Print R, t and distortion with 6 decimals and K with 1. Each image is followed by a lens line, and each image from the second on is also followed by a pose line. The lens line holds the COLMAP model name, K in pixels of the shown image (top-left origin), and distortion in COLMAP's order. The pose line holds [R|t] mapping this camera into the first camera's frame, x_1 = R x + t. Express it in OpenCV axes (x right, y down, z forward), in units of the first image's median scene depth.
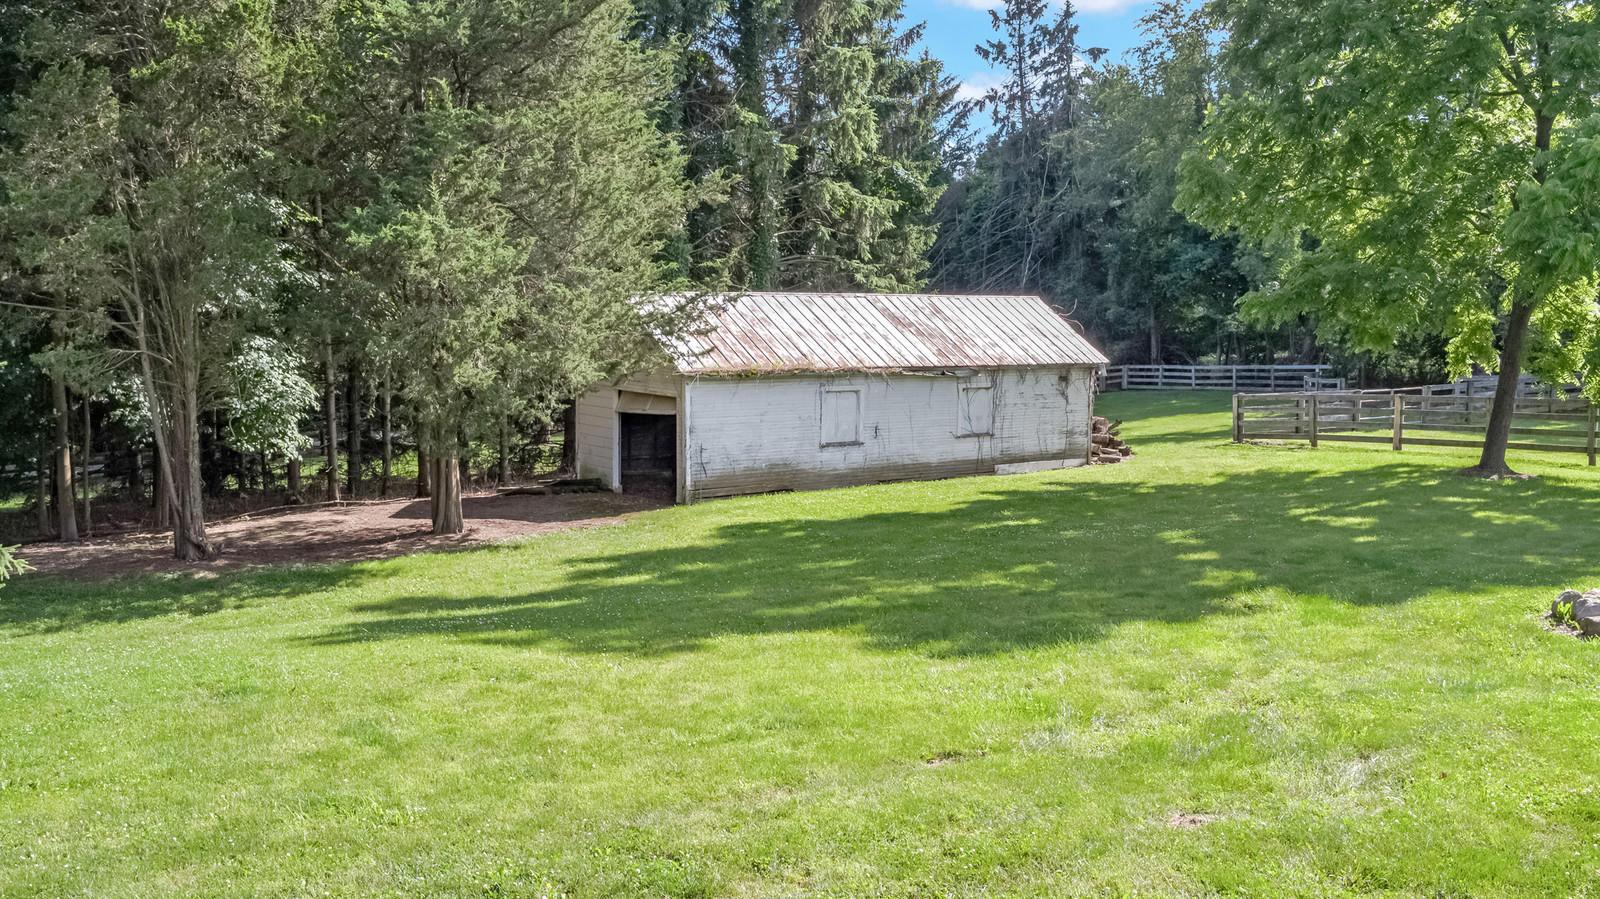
lens RADIAL K [[1376.9, 0, 795.5], [0, 1376.9, 459.2], [0, 0, 1]] dist [-0.223343, 0.107224]
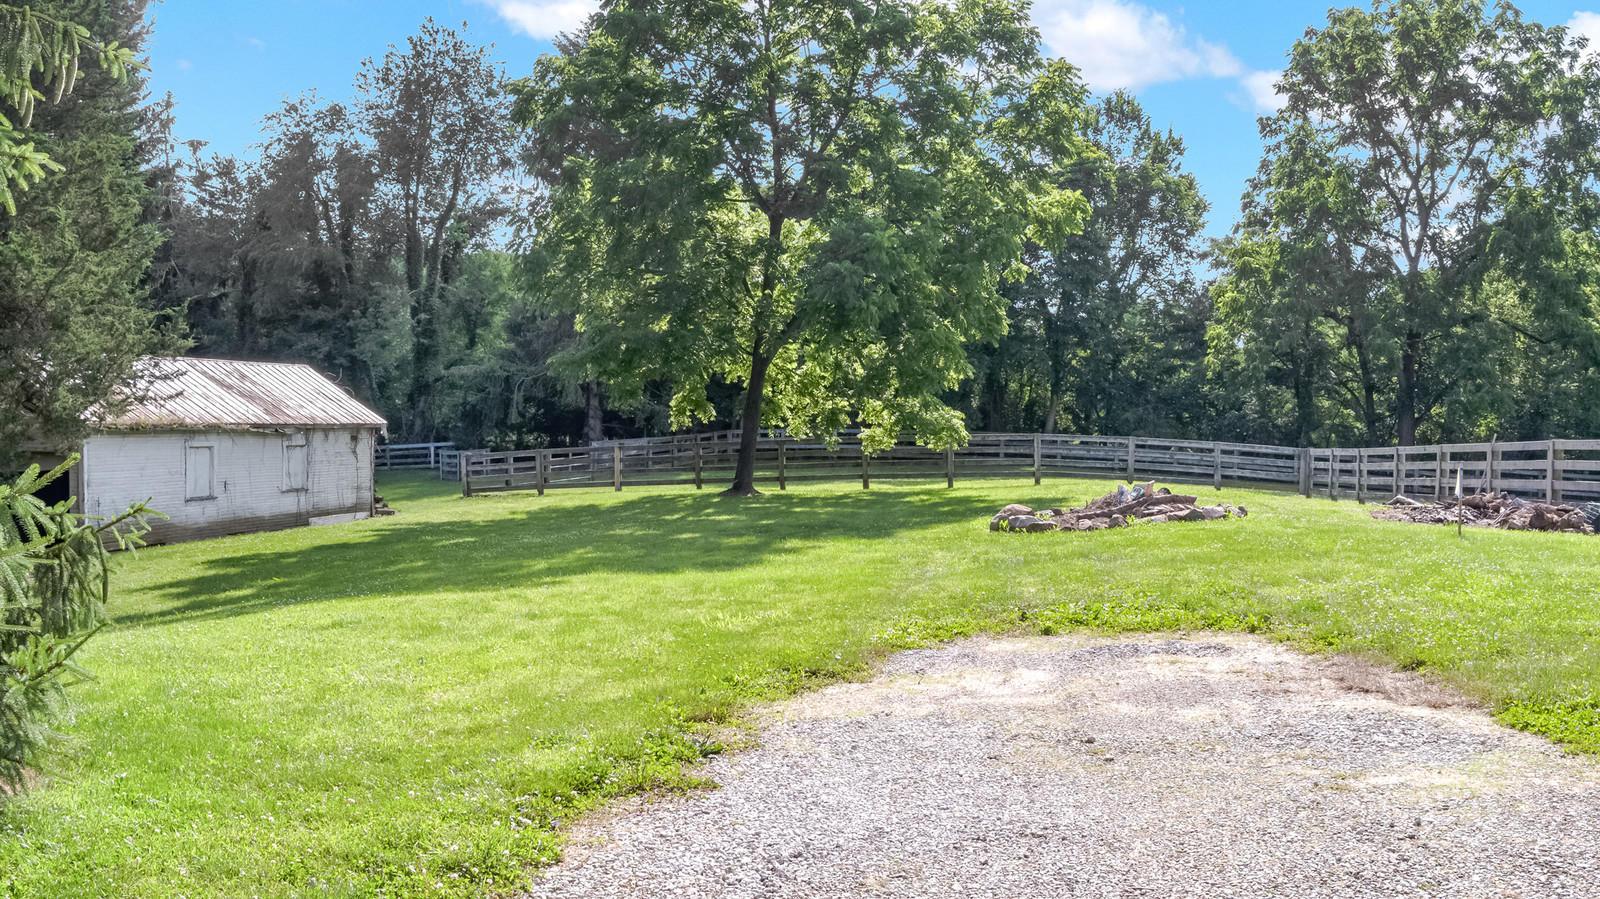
lens RADIAL K [[1376.9, 0, 795.5], [0, 1376.9, 459.2], [0, 0, 1]] dist [-0.223343, 0.107224]
pose [[0.732500, -0.022911, 0.680382, -0.286779], [0.076629, 0.995857, -0.048965, 0.038817], [-0.676441, 0.088004, 0.731220, -0.023978]]
